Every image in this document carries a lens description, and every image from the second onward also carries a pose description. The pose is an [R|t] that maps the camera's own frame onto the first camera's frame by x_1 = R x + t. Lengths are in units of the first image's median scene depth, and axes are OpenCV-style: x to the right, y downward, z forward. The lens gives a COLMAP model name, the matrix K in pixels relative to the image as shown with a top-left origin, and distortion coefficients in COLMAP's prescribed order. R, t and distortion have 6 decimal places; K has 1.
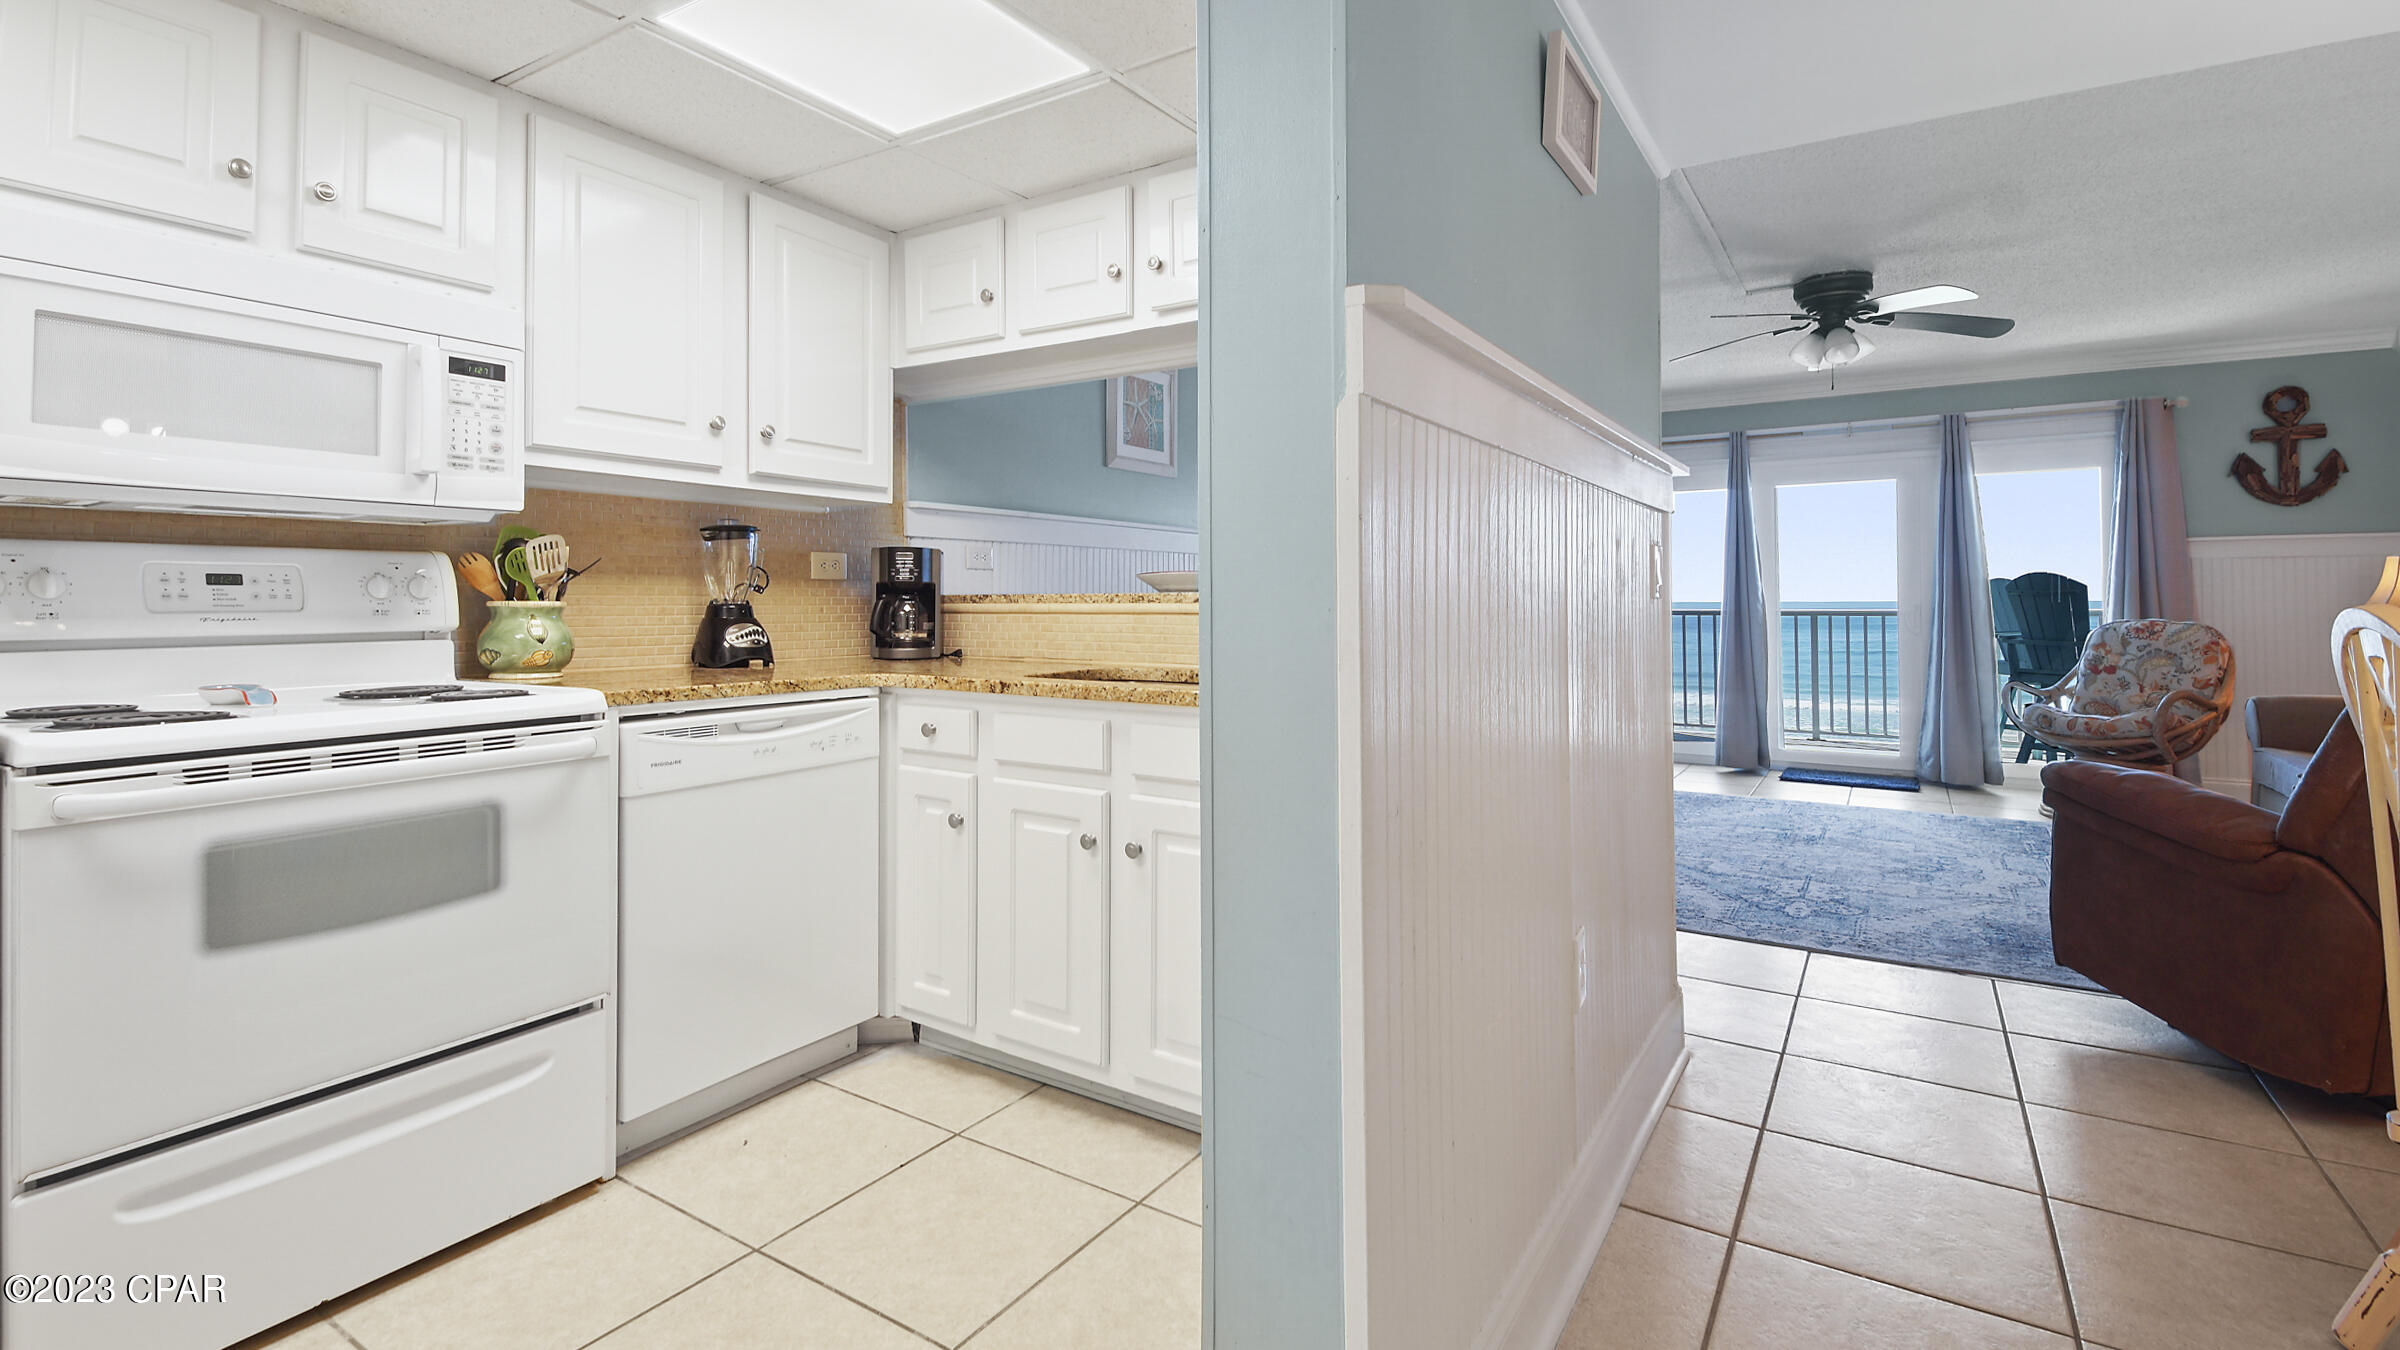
lens RADIAL K [[1094.5, 0, 1208.6], [0, 1094.5, 596.5], [0, 0, 1]] dist [0.035518, -0.023055]
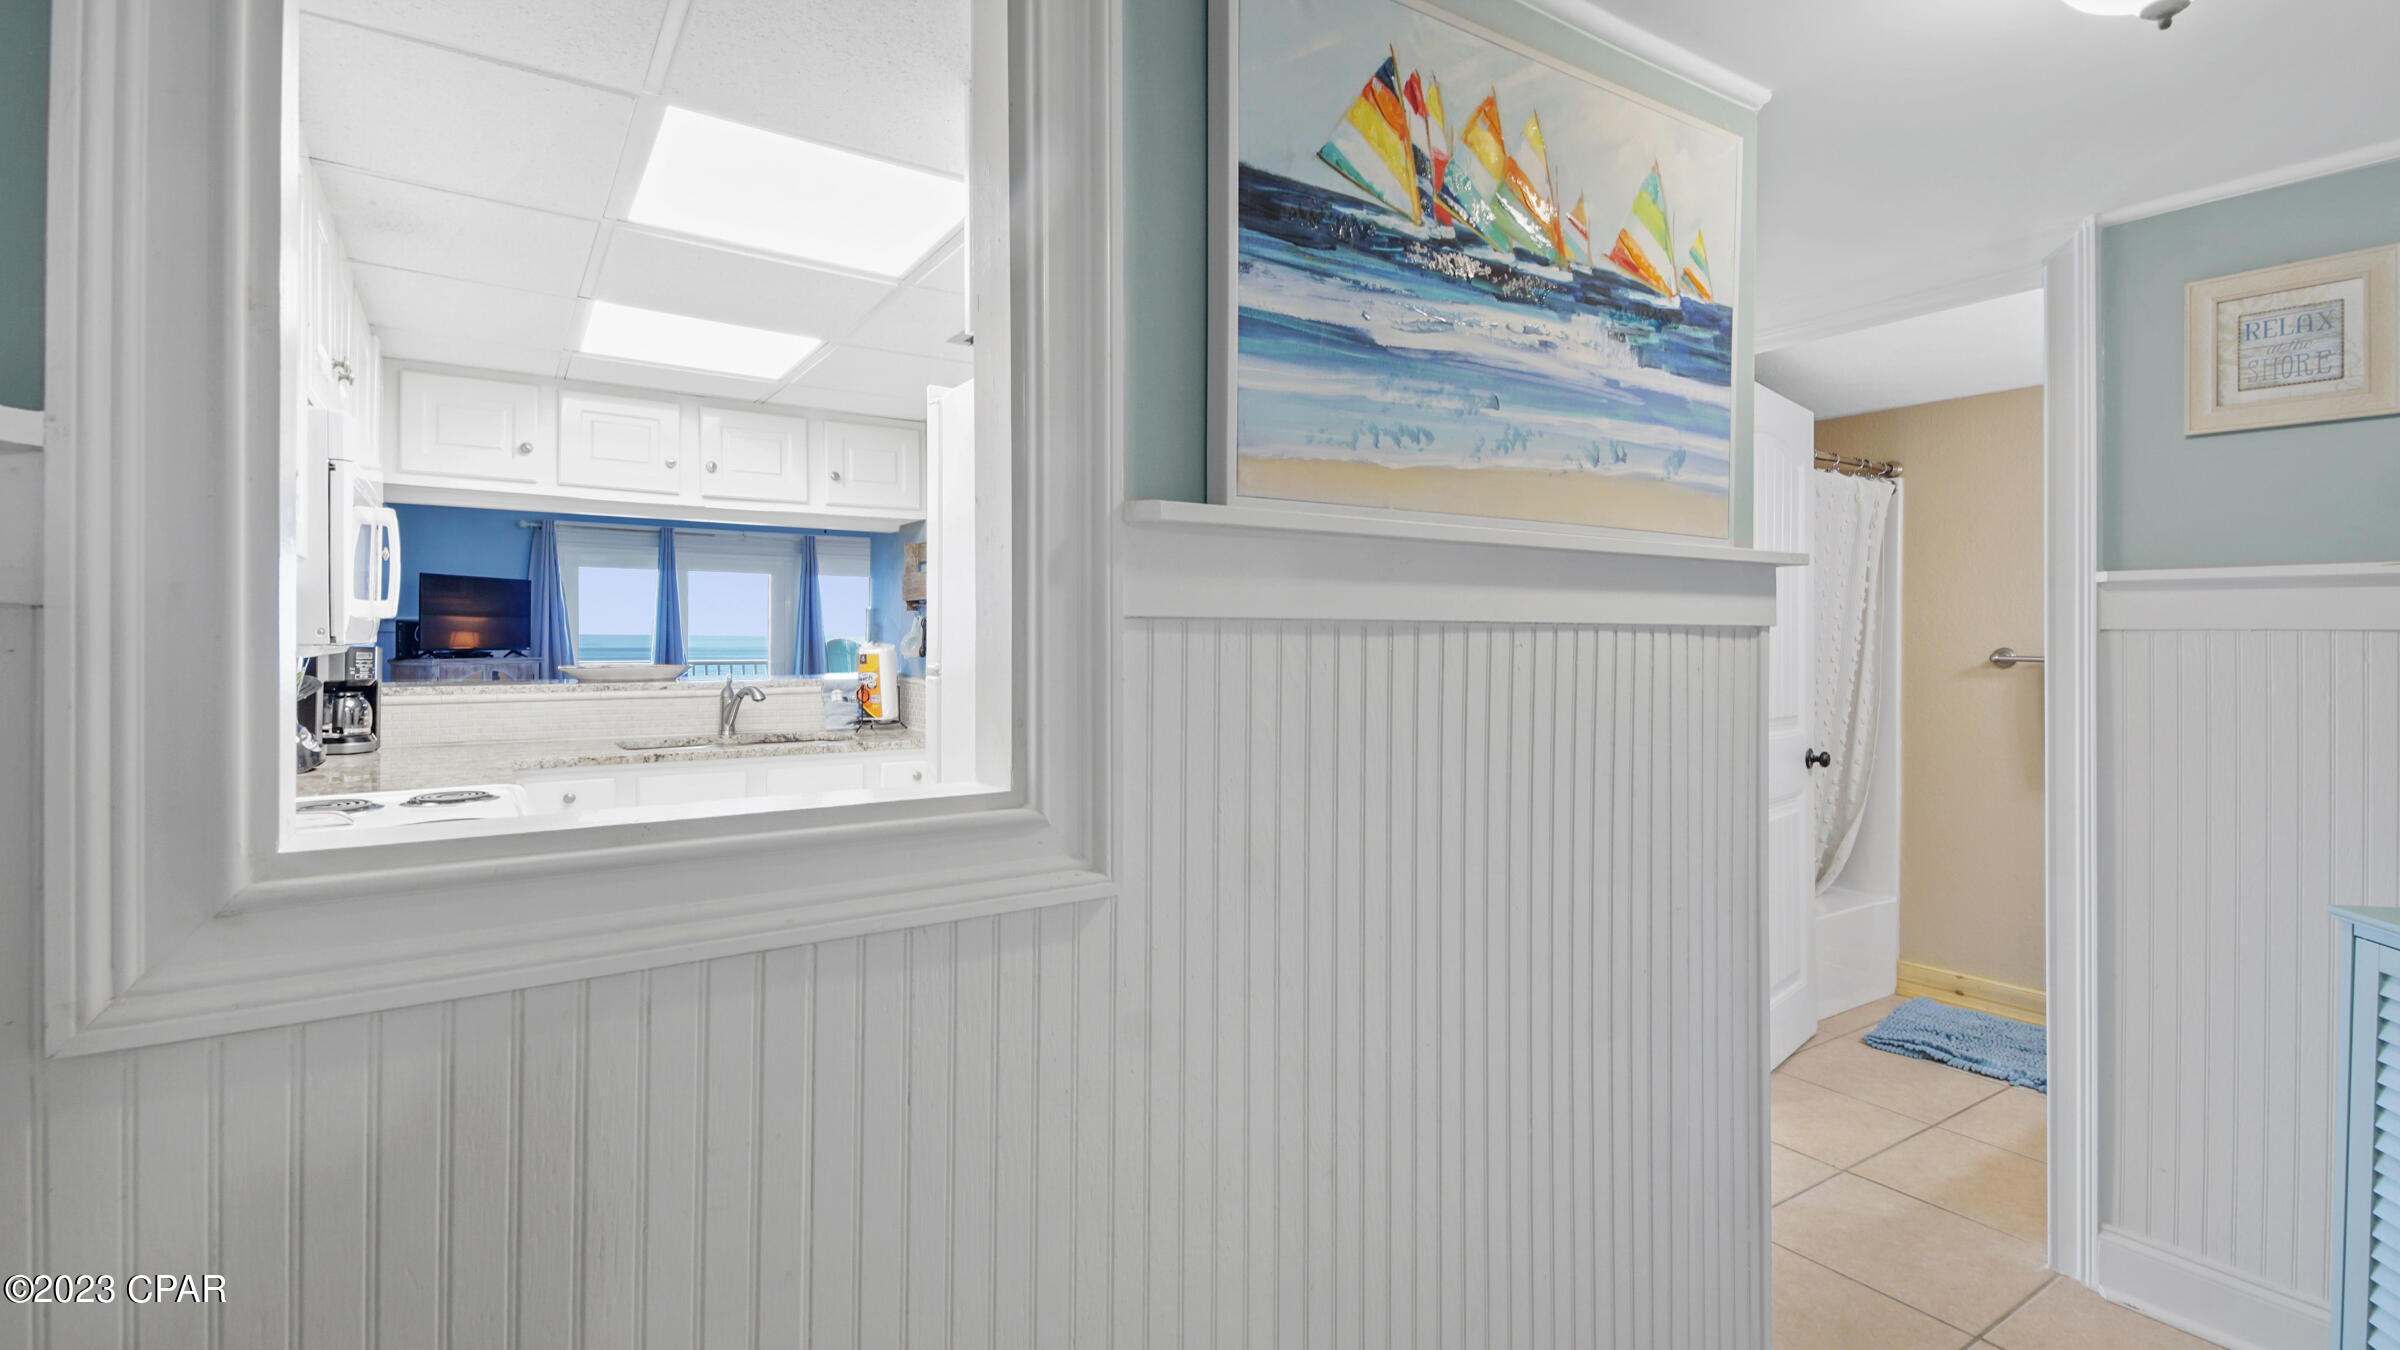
lens RADIAL K [[1065.8, 0, 1207.8], [0, 1065.8, 626.6], [0, 0, 1]] dist [0.036859, -0.022114]
pose [[0.393426, 0.012165, 0.919276, -0.644404], [-0.012304, 0.999893, -0.007966, -0.047075], [-0.919274, -0.008177, 0.393533, -0.120624]]
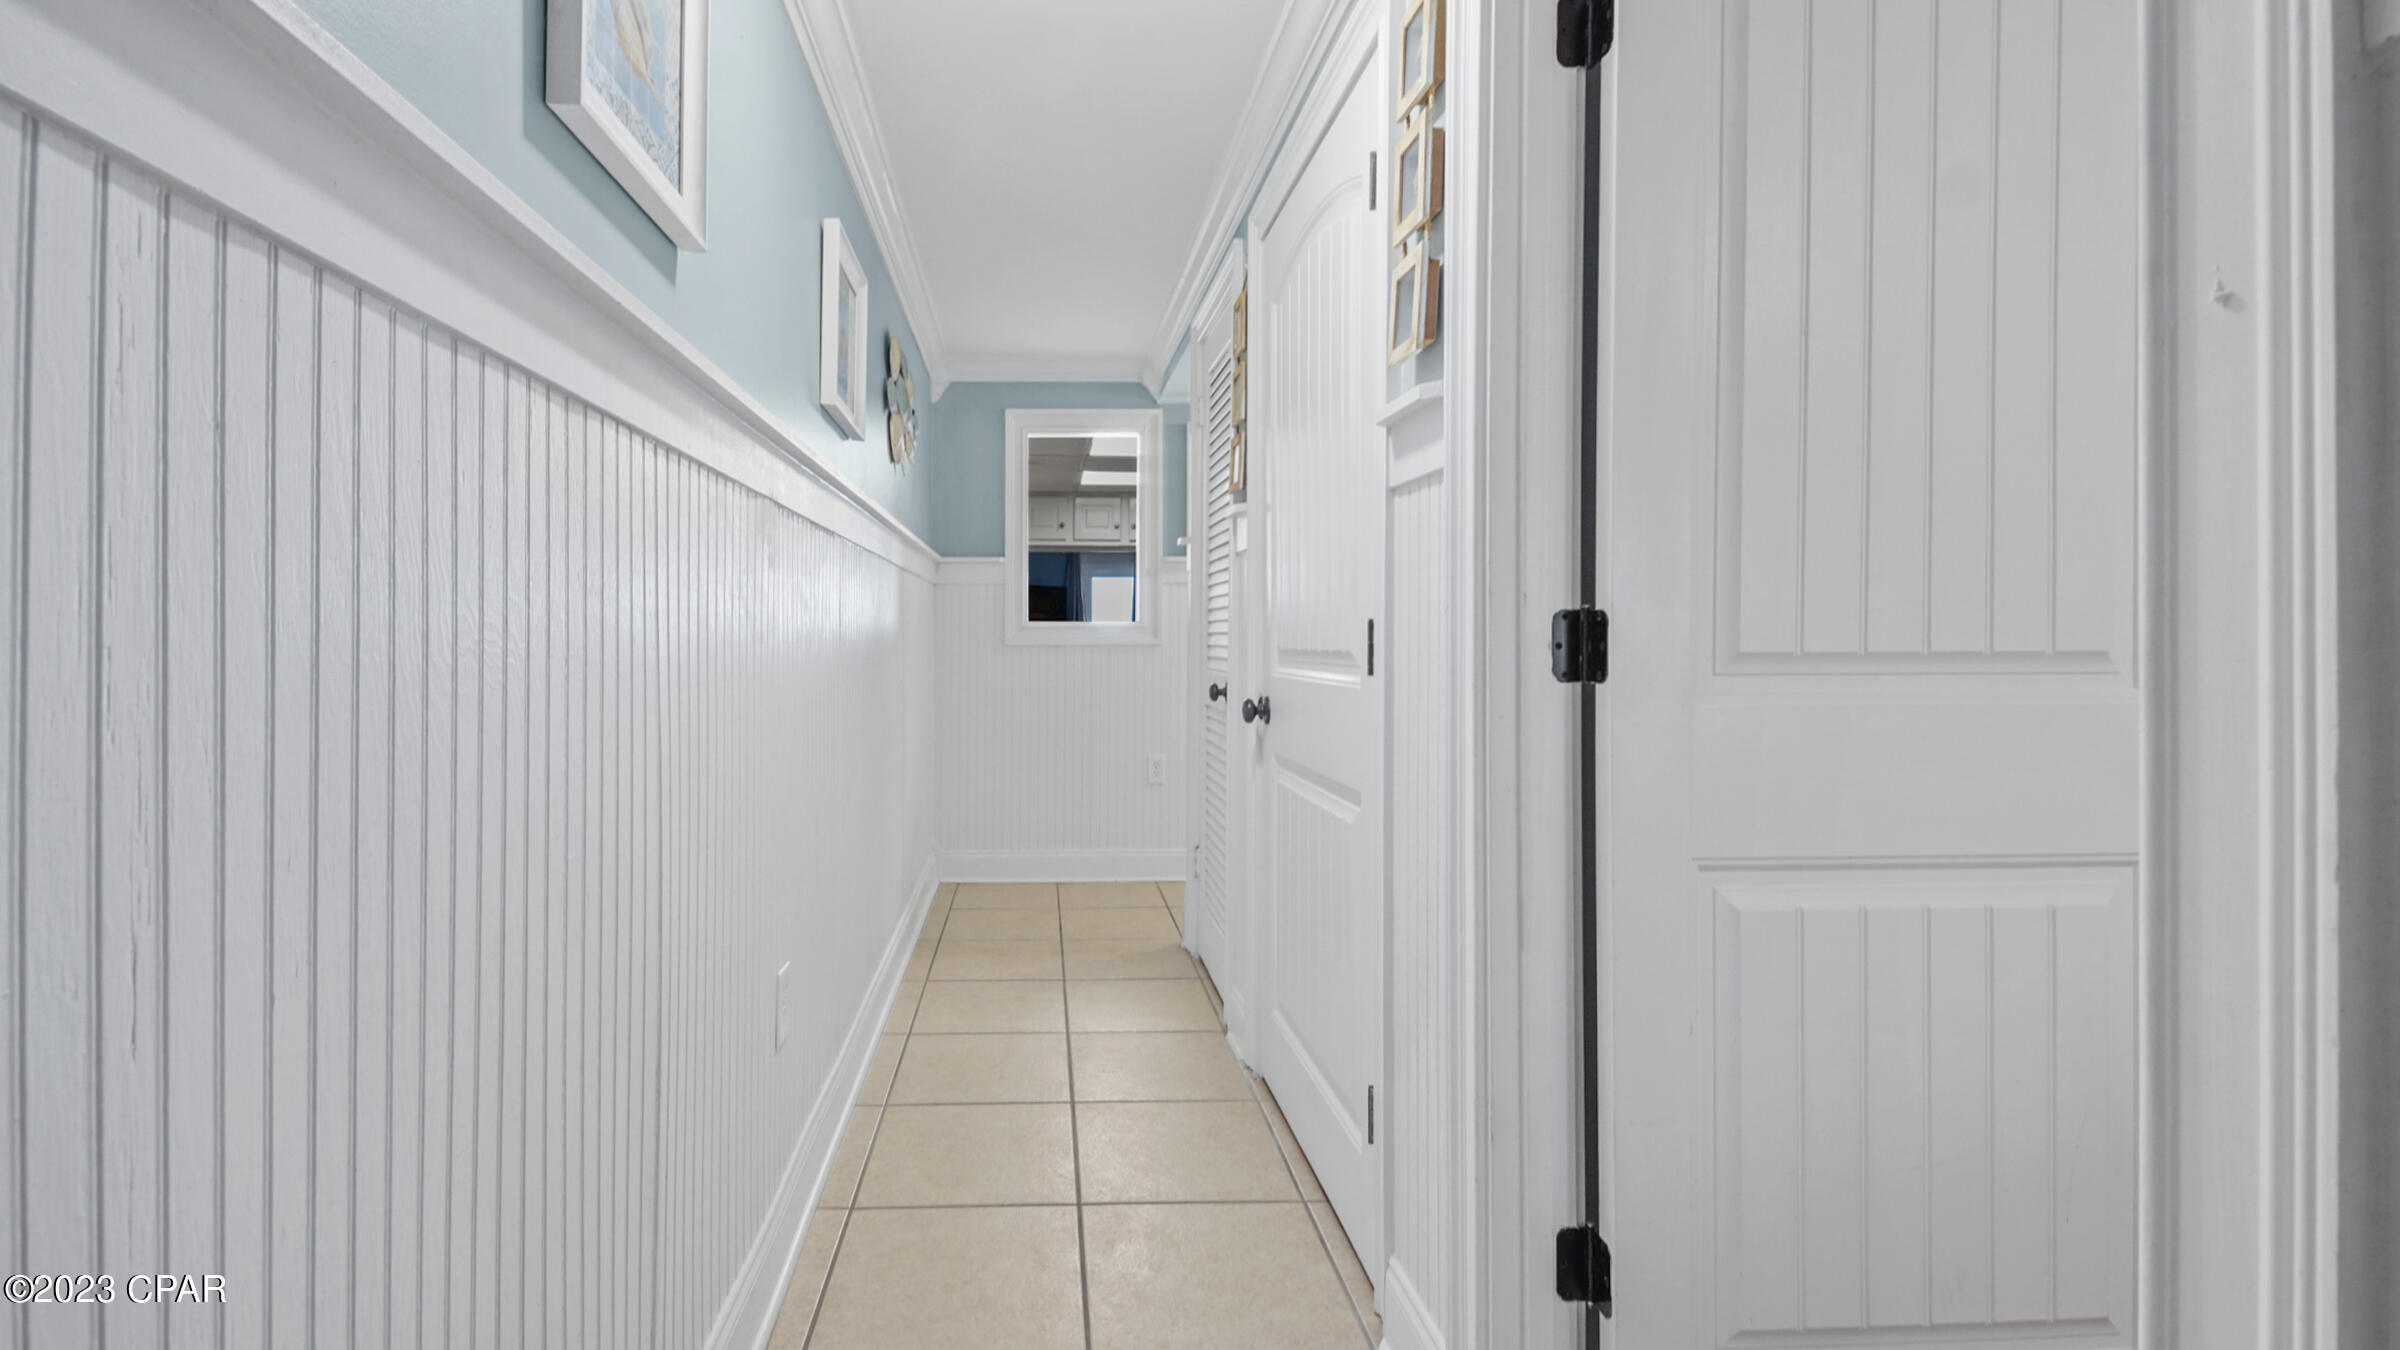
lens RADIAL K [[1065.8, 0, 1207.8], [0, 1065.8, 626.6], [0, 0, 1]] dist [0.036859, -0.022114]
pose [[0.745277, 0.015222, 0.666582, -1.107033], [-0.015198, 0.999867, -0.005841, -0.001972], [-0.666582, -0.005777, 0.745409, -0.827366]]
